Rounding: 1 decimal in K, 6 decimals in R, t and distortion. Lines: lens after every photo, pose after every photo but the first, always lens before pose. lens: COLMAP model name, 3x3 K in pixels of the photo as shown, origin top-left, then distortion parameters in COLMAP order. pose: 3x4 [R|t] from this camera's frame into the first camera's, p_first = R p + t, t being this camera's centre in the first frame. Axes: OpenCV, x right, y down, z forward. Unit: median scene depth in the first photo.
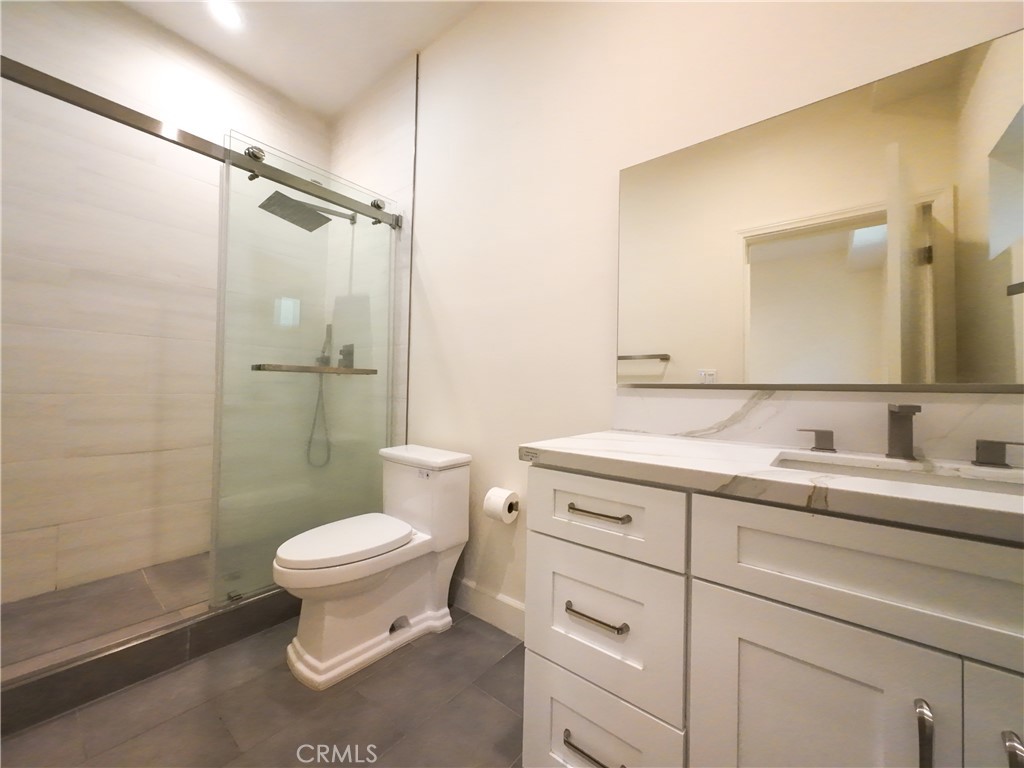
lens RADIAL K [[394.8, 0, 513.2], [0, 394.8, 378.8], [0, 0, 1]] dist [-0.000112, 0.000130]
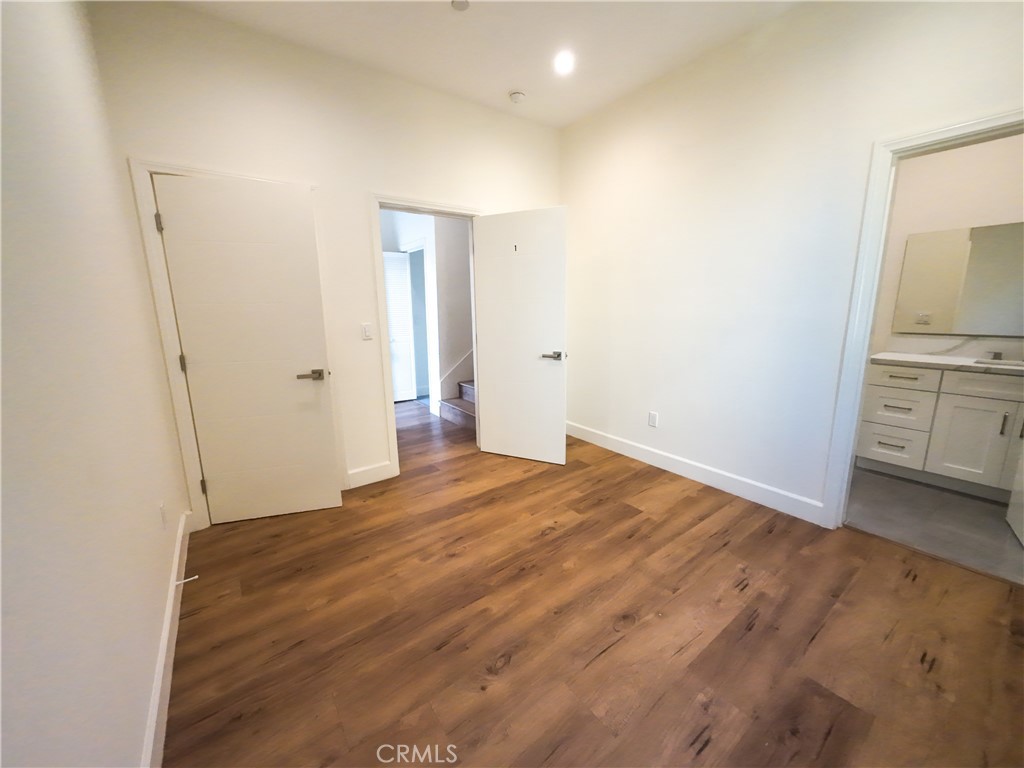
lens RADIAL K [[394.8, 0, 513.2], [0, 394.8, 378.8], [0, 0, 1]] dist [-0.000112, 0.000130]
pose [[0.966979, 0.018738, -0.254167, -2.003876], [0.036543, 0.976794, 0.211039, -0.443389], [0.252224, -0.213358, 0.943855, -2.807438]]
